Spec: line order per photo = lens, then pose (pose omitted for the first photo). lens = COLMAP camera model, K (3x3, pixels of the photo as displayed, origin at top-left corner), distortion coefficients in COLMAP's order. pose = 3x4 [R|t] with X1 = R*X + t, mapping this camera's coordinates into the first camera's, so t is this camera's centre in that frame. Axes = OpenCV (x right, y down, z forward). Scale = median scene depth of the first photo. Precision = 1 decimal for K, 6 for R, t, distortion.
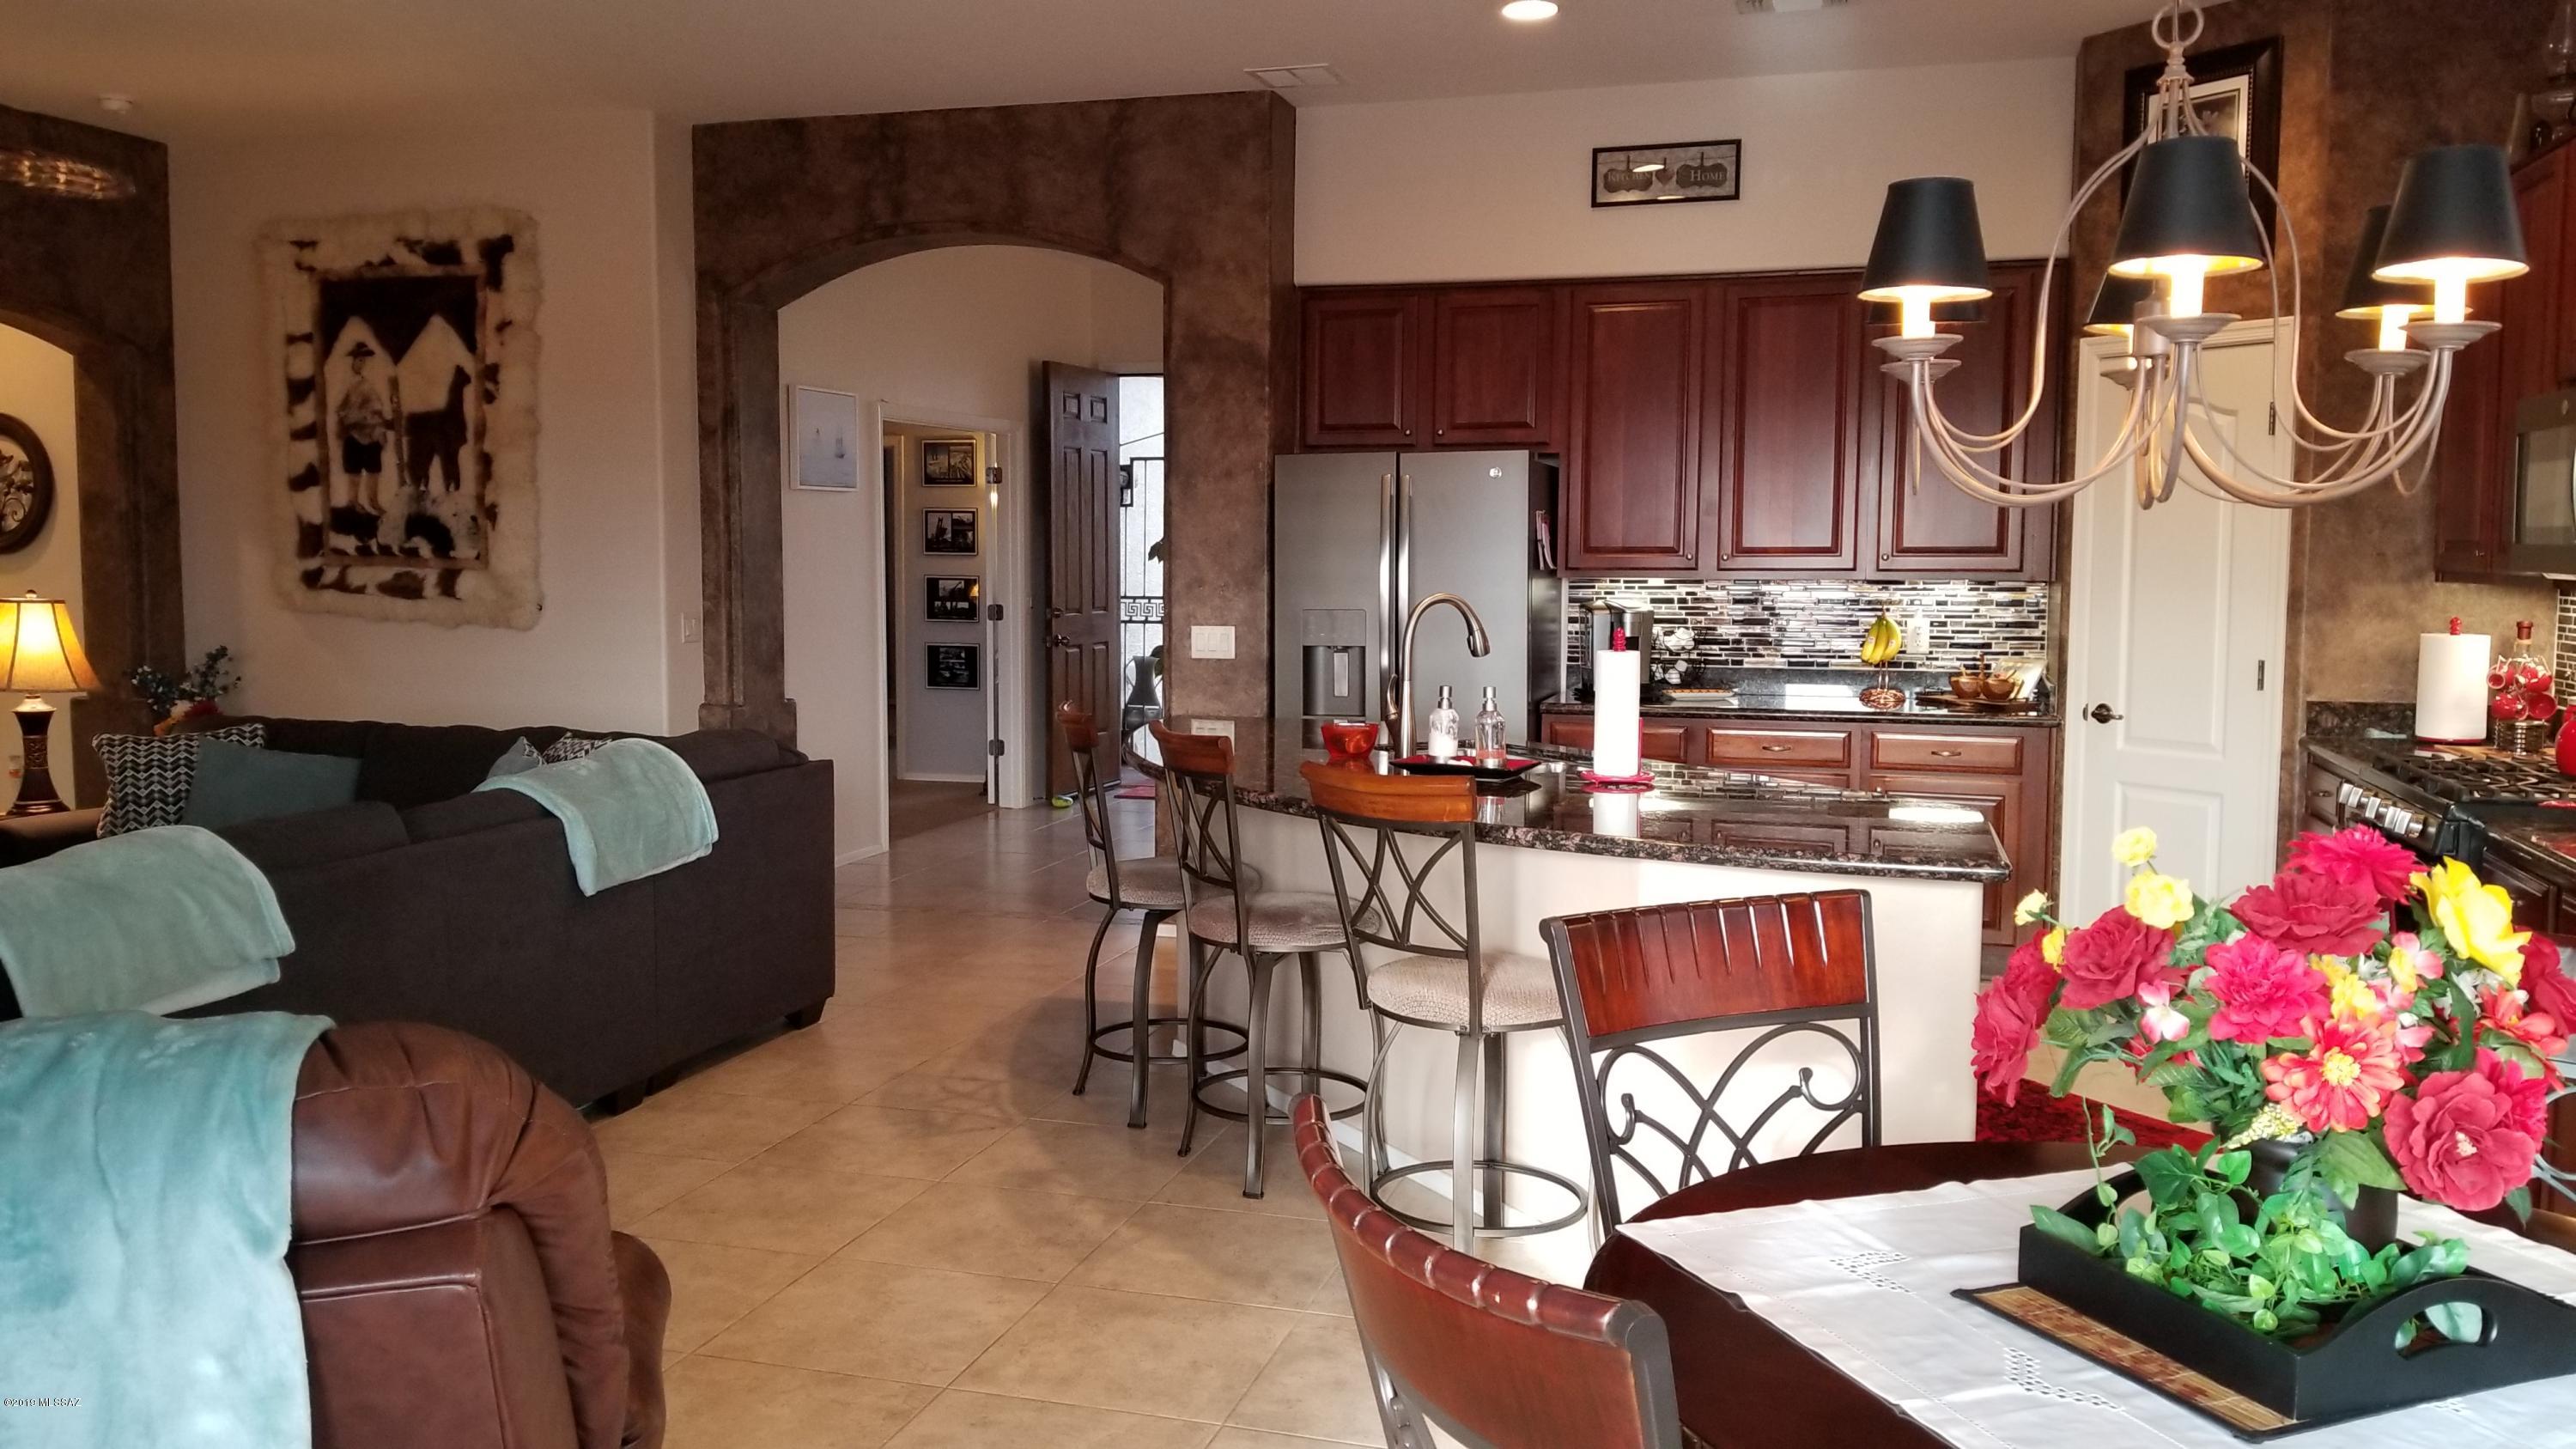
lens RADIAL K [[2023.8, 0, 1251.7], [0, 2023.8, 711.7], [0, 0, 1]] dist [0.082005, -0.110476]
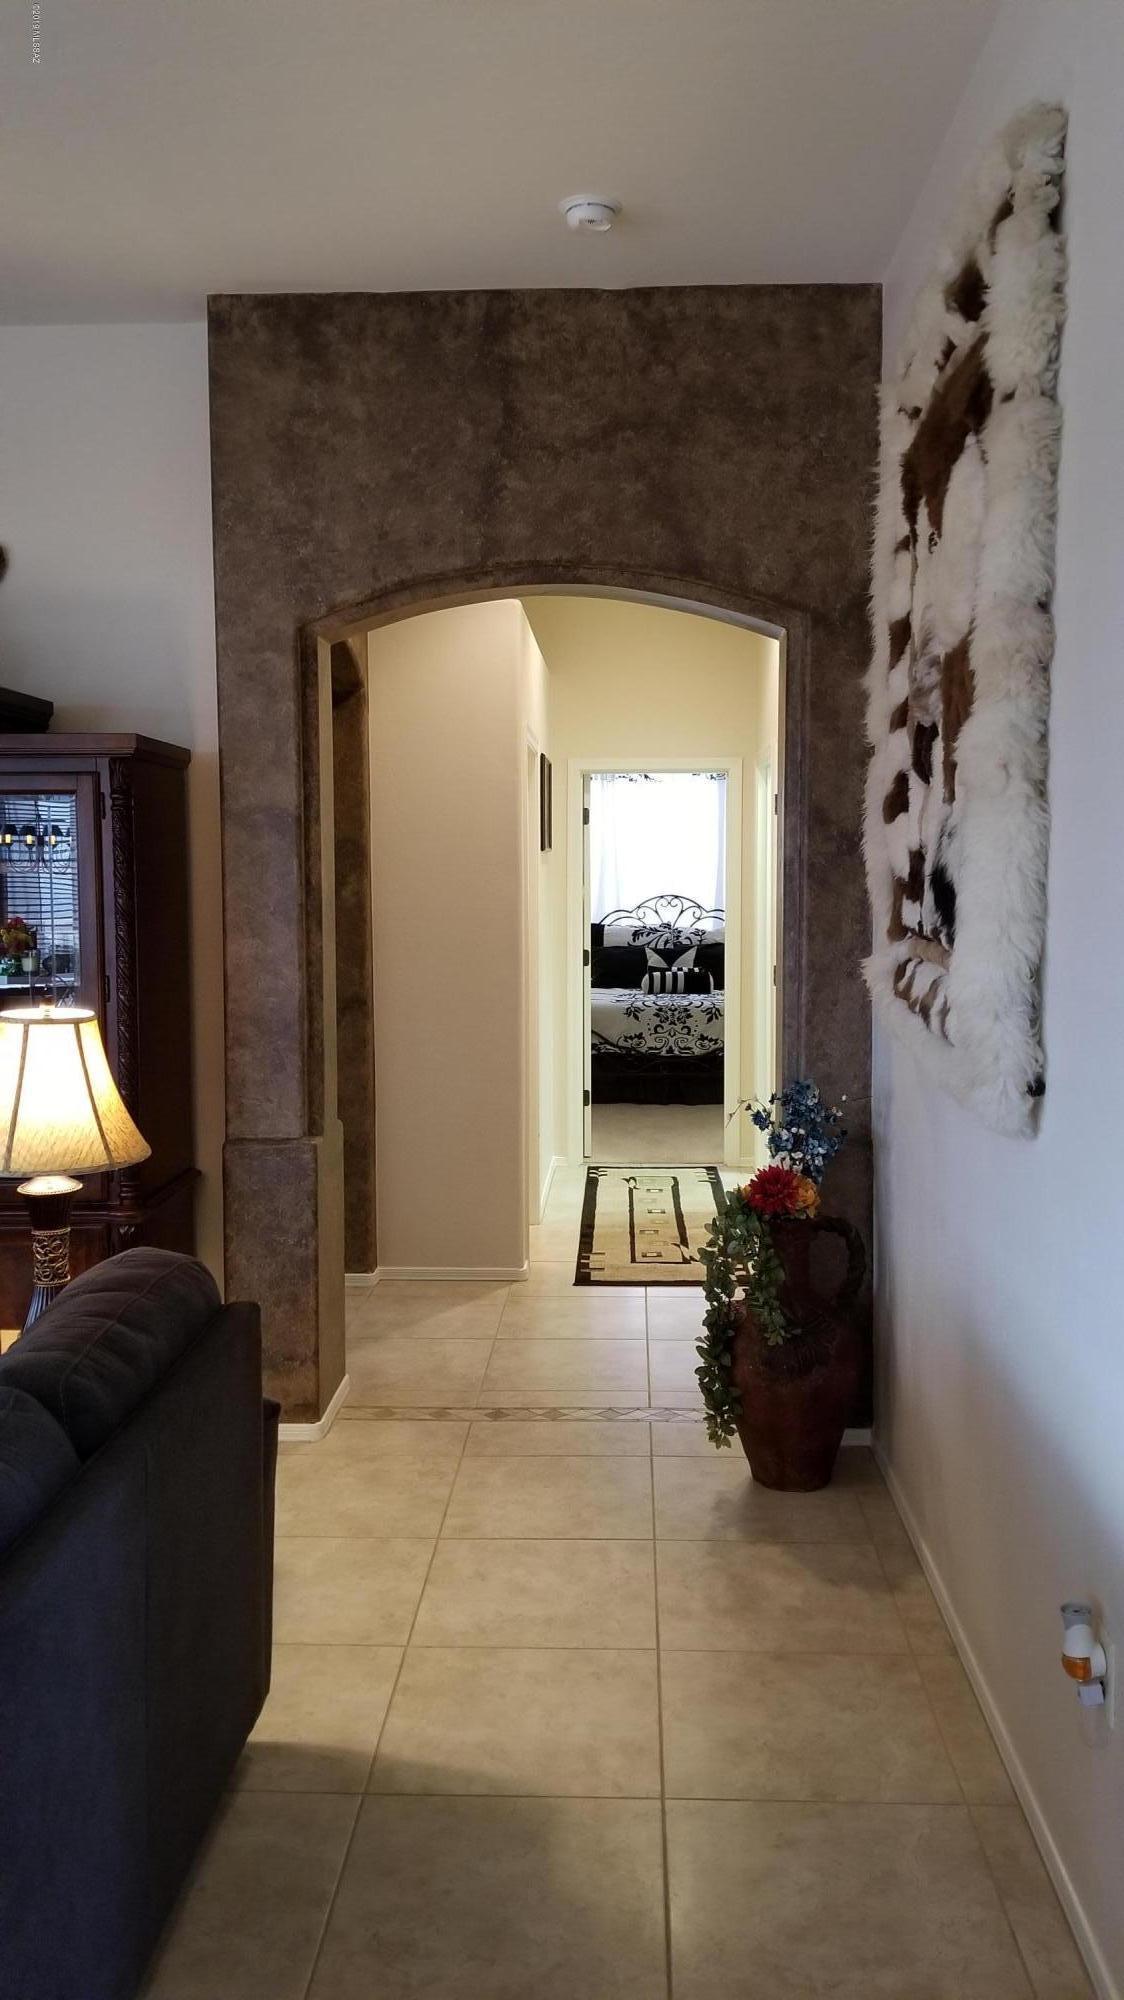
lens RADIAL K [[1571.0, 0, 588.4], [0, 1571.0, 937.4], [0, 0, 1]] dist [0.082005, -0.110476]
pose [[0.244573, 0.041776, -0.968731, -0.070231], [-0.071980, 0.997097, 0.024826, -0.087991], [0.966956, 0.063657, 0.246870, 0.890393]]
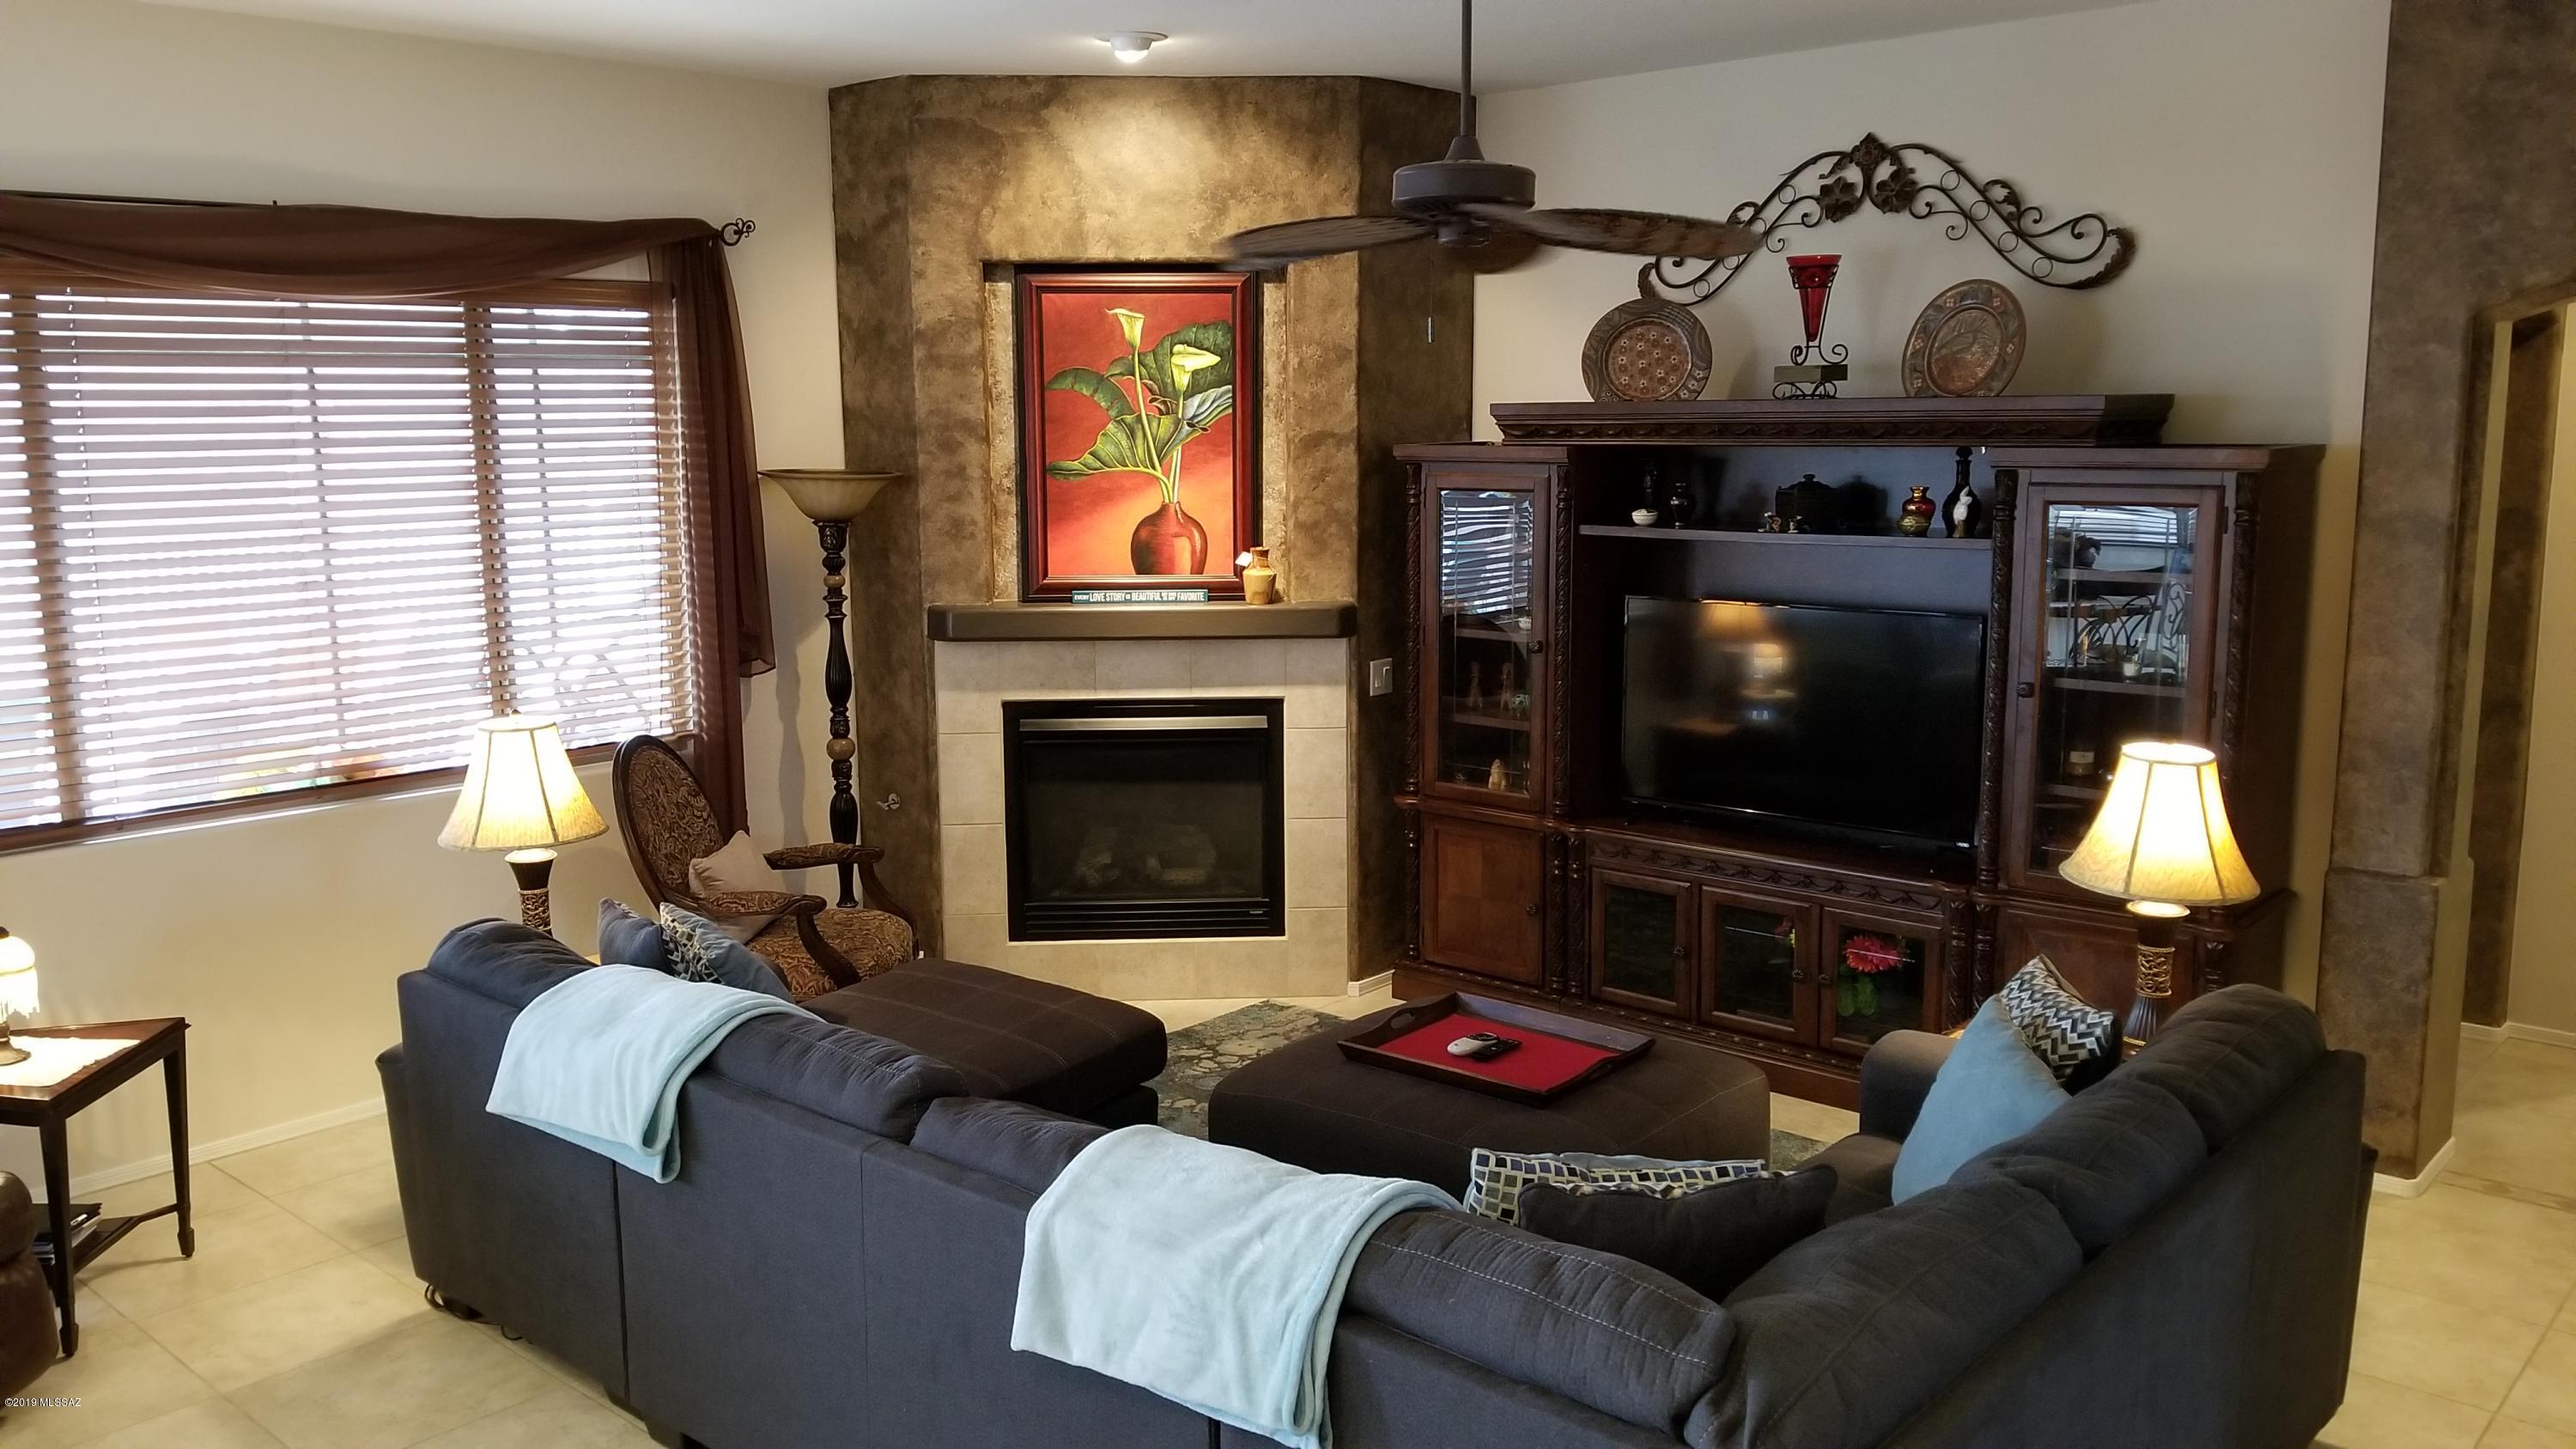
lens RADIAL K [[2023.8, 0, 1264.6], [0, 2023.8, 719.2], [0, 0, 1]] dist [0.082005, -0.110476]
pose [[-0.435019, 0.142304, -0.889105, 0.122120], [-0.065085, 0.979880, 0.188677, -0.150042], [0.898066, 0.139945, -0.417005, 0.867490]]
